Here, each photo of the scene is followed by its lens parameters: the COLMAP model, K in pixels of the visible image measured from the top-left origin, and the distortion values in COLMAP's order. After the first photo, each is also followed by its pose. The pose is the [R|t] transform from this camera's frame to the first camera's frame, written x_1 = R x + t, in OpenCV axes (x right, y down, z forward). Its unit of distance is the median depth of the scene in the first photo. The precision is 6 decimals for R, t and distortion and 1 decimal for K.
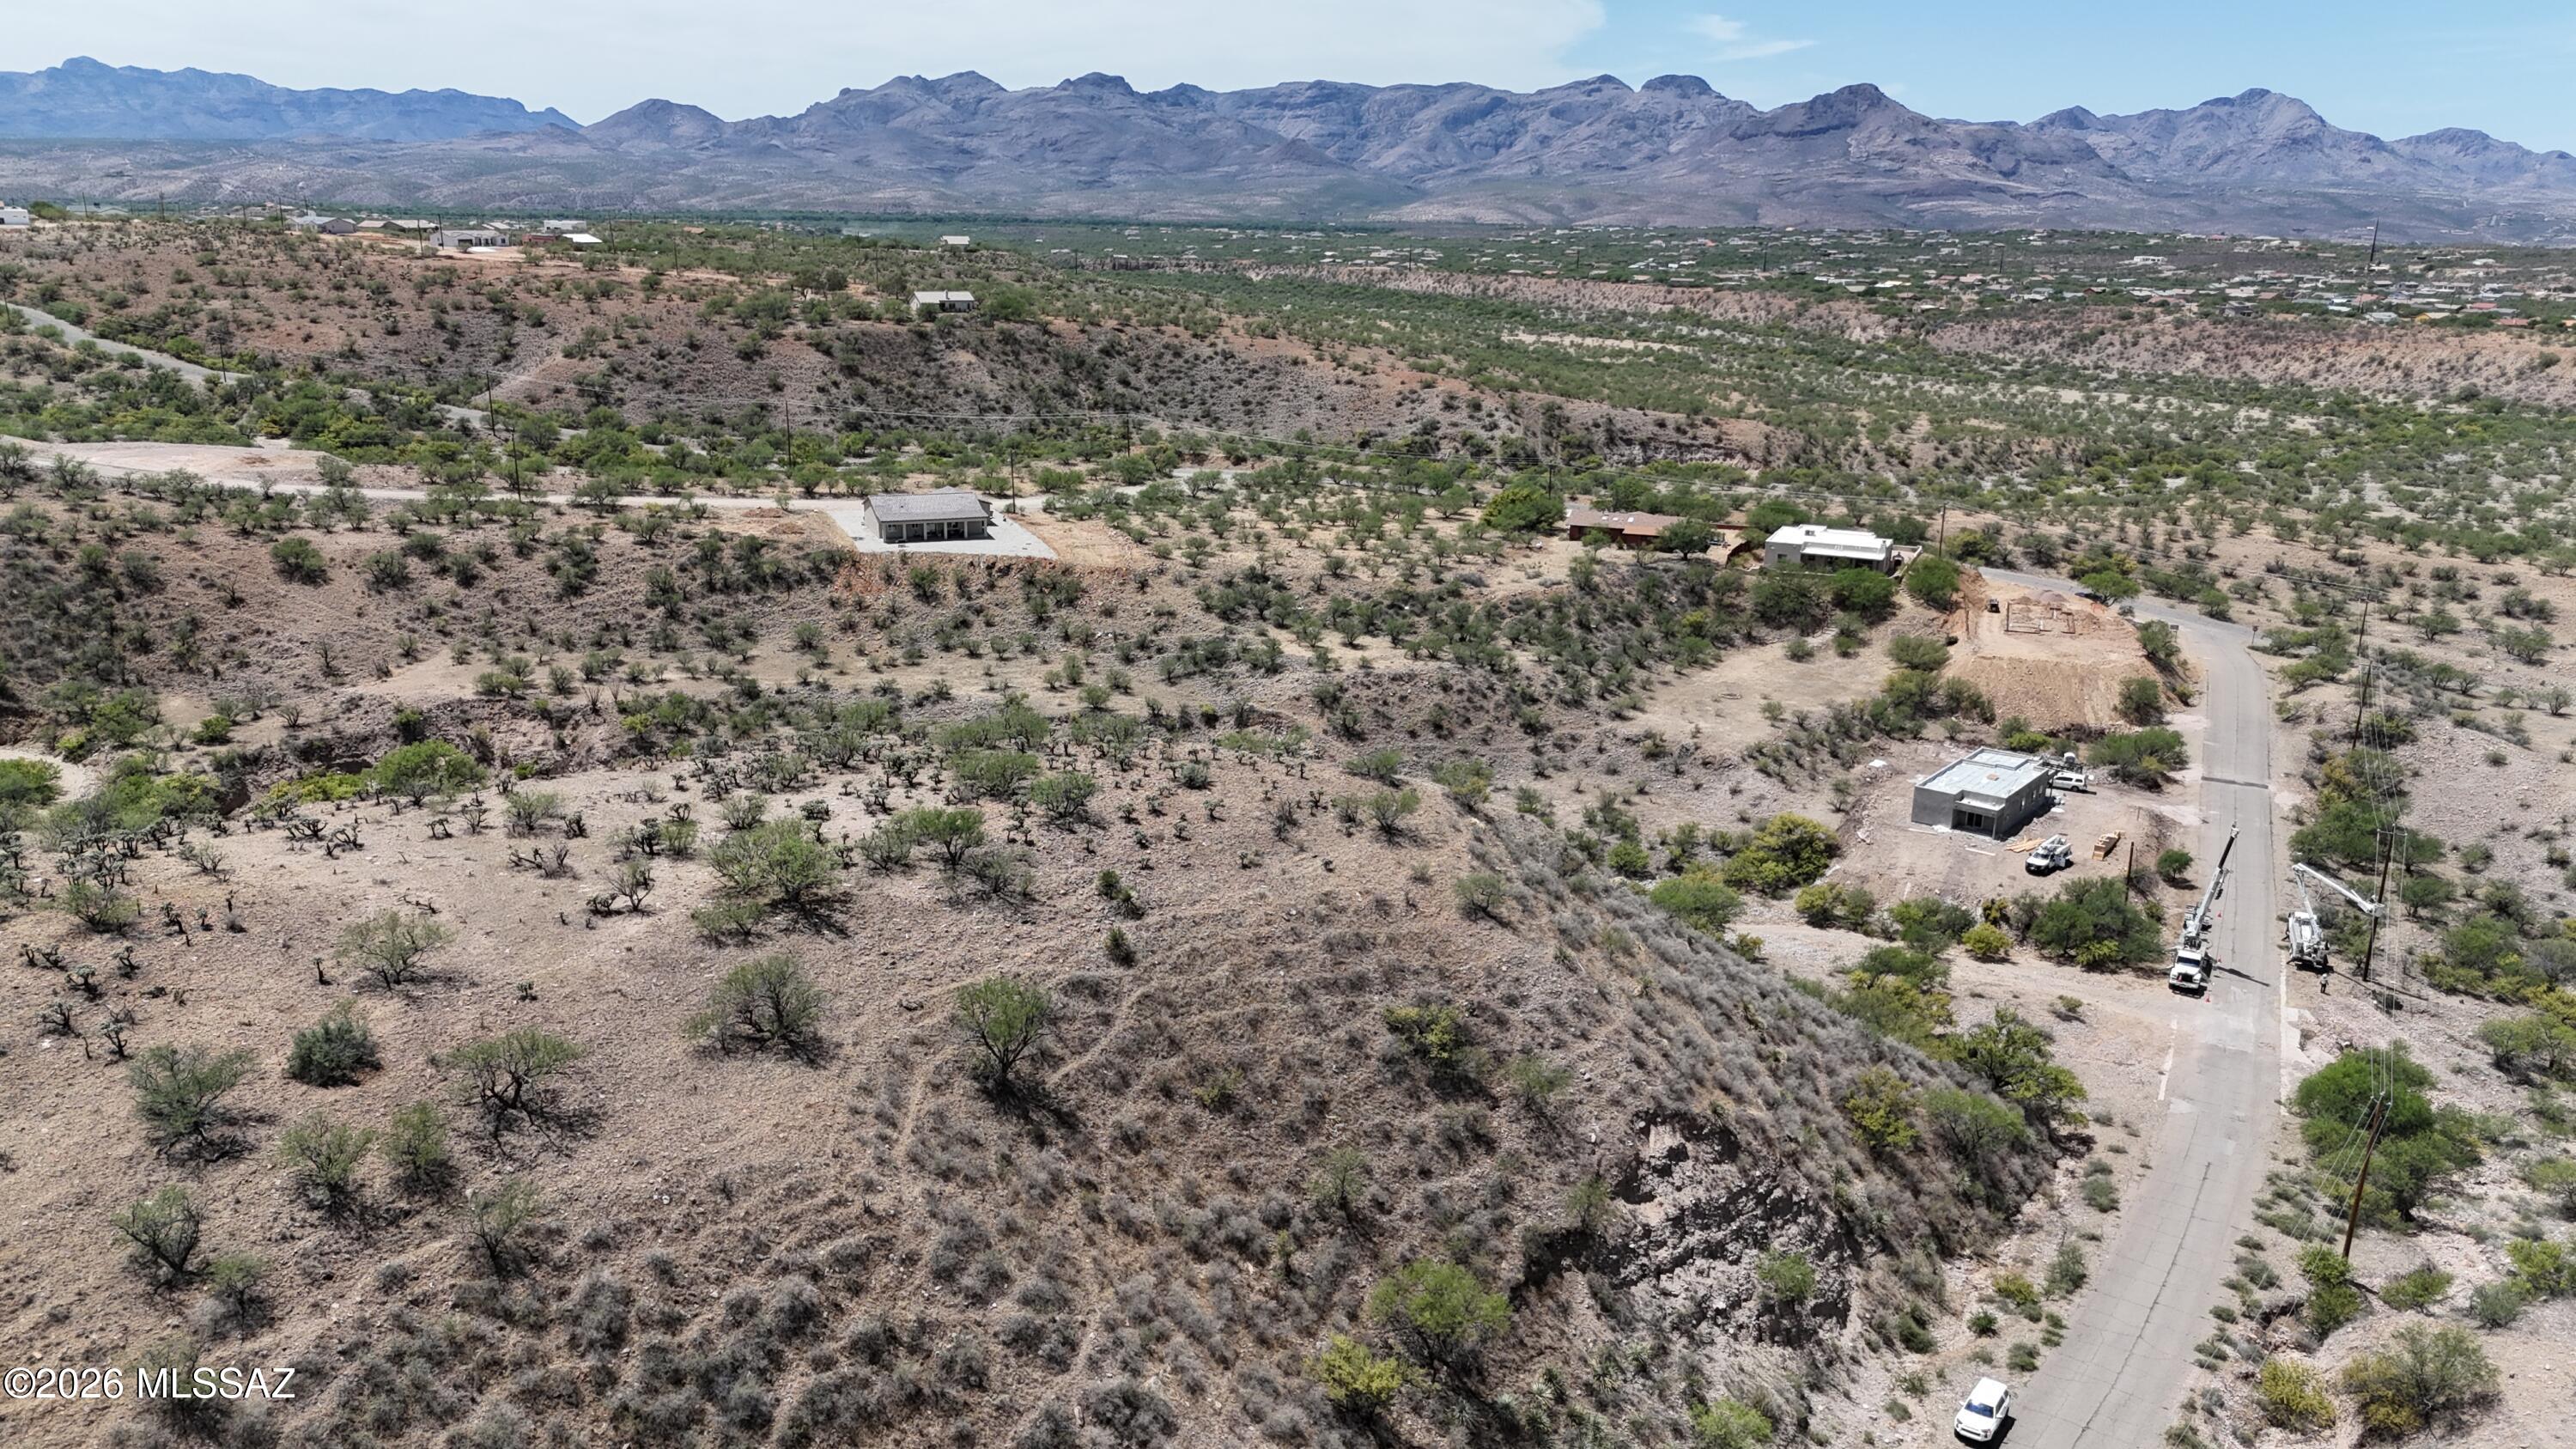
lens RADIAL K [[1886.4, 0, 1281.0], [0, 1886.4, 723.2], [0, 0, 1]] dist [0.069923, -0.064596]
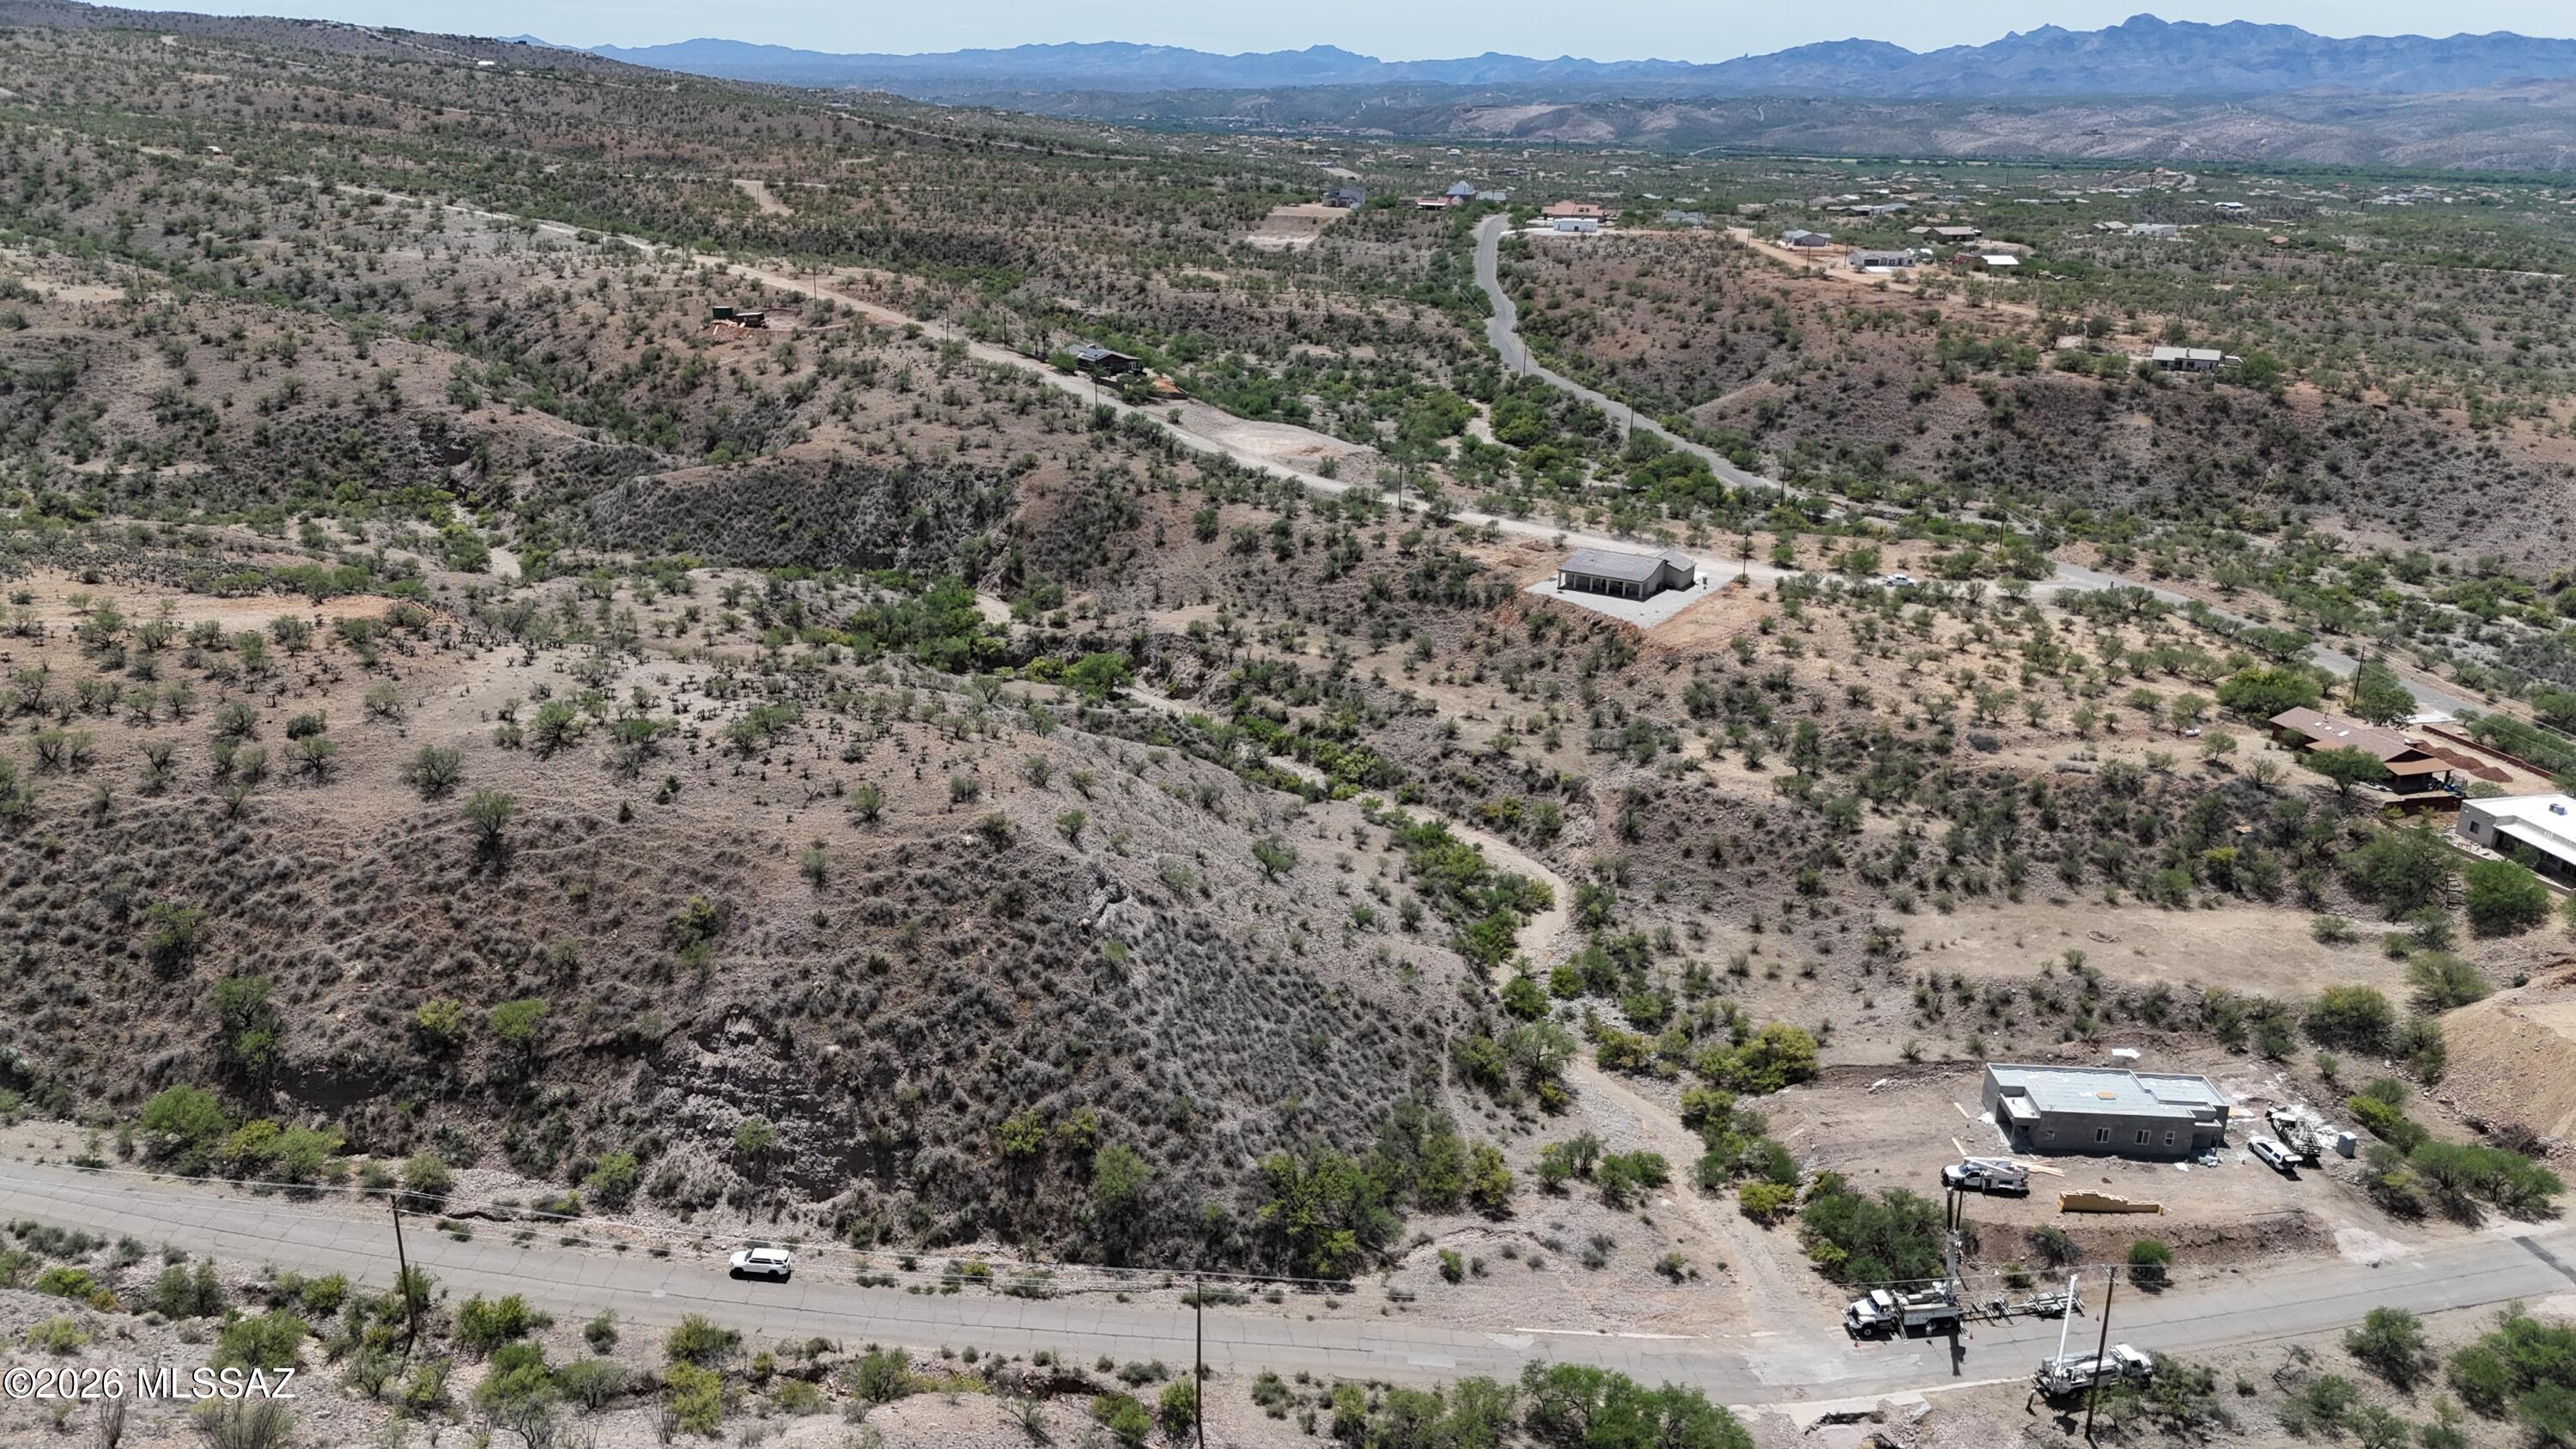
lens RADIAL K [[1886.4, 0, 1279.5], [0, 1886.4, 720.7], [0, 0, 1]] dist [0.069923, -0.064596]
pose [[0.588669, 0.247965, -0.769403, 0.384910], [-0.229456, 0.963898, 0.135091, -0.082462], [0.775125, 0.097020, 0.624315, 0.075218]]
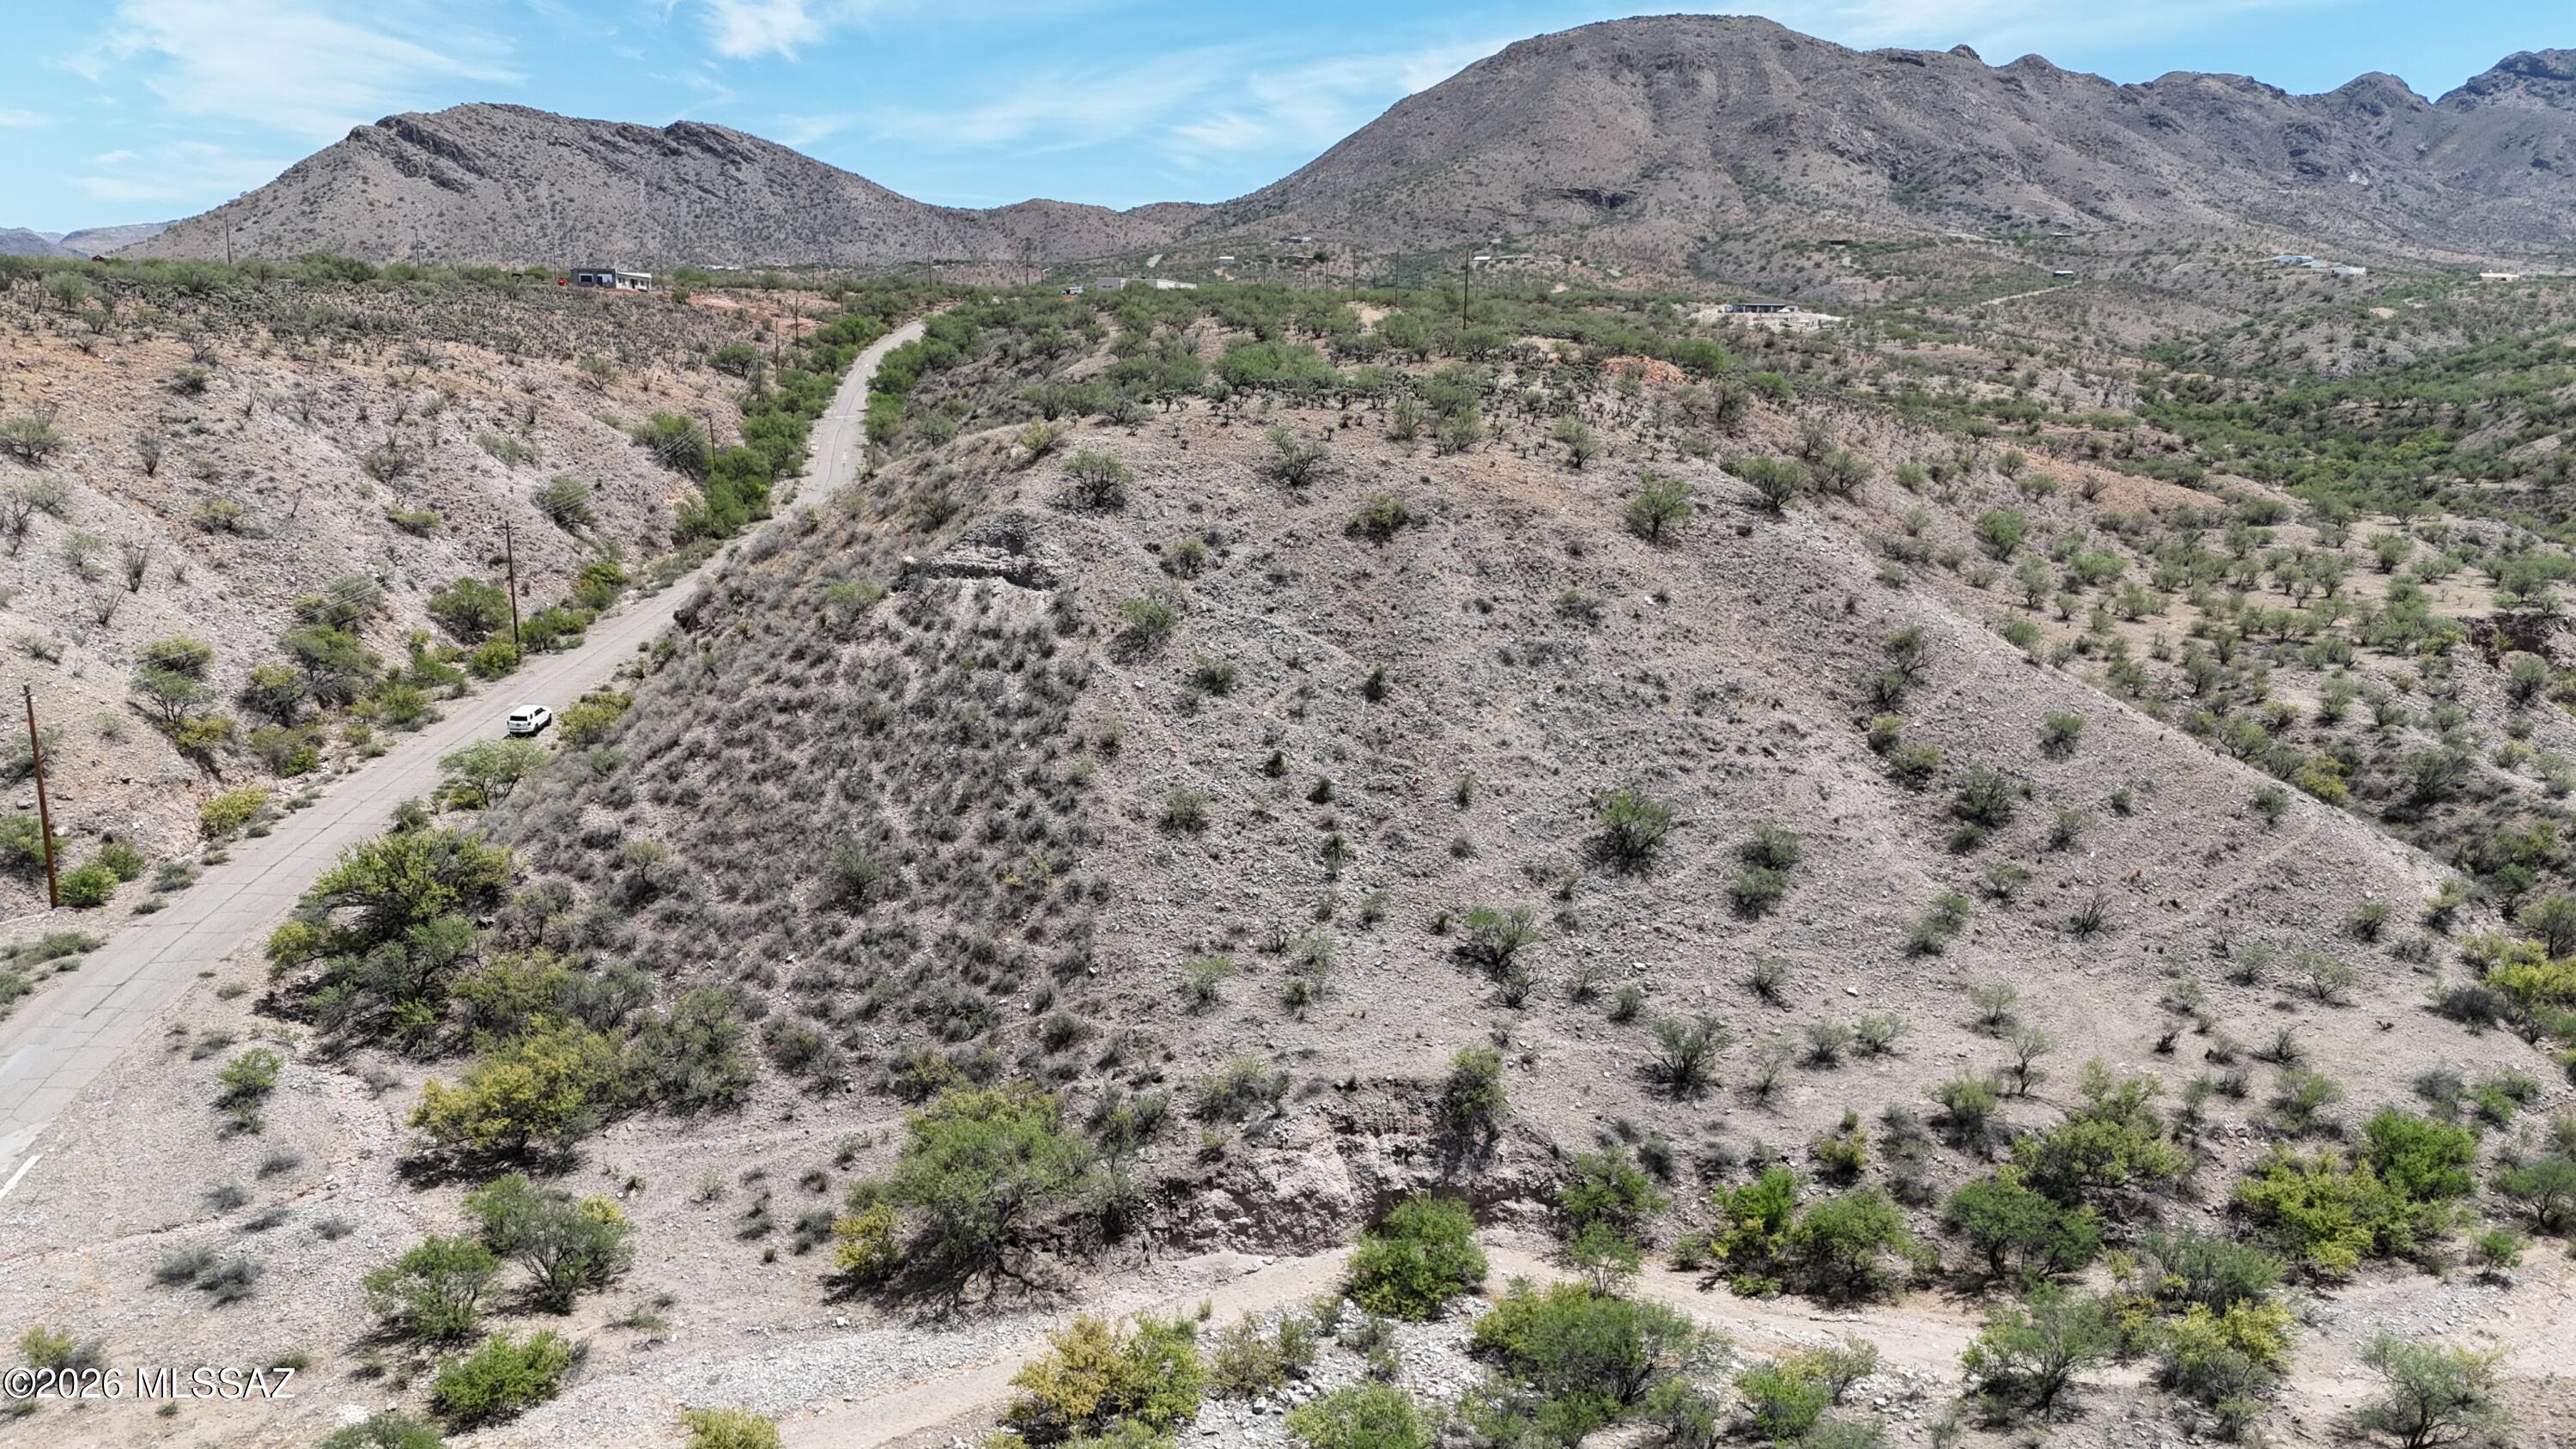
lens RADIAL K [[1886.4, 0, 1279.7], [0, 1886.4, 702.7], [0, 0, 1]] dist [0.069923, -0.064596]
pose [[-0.816603, 0.064468, -0.573589, 0.166292], [-0.192544, 0.906397, 0.375993, -0.067156], [0.544139, 0.417478, -0.727753, 0.534931]]
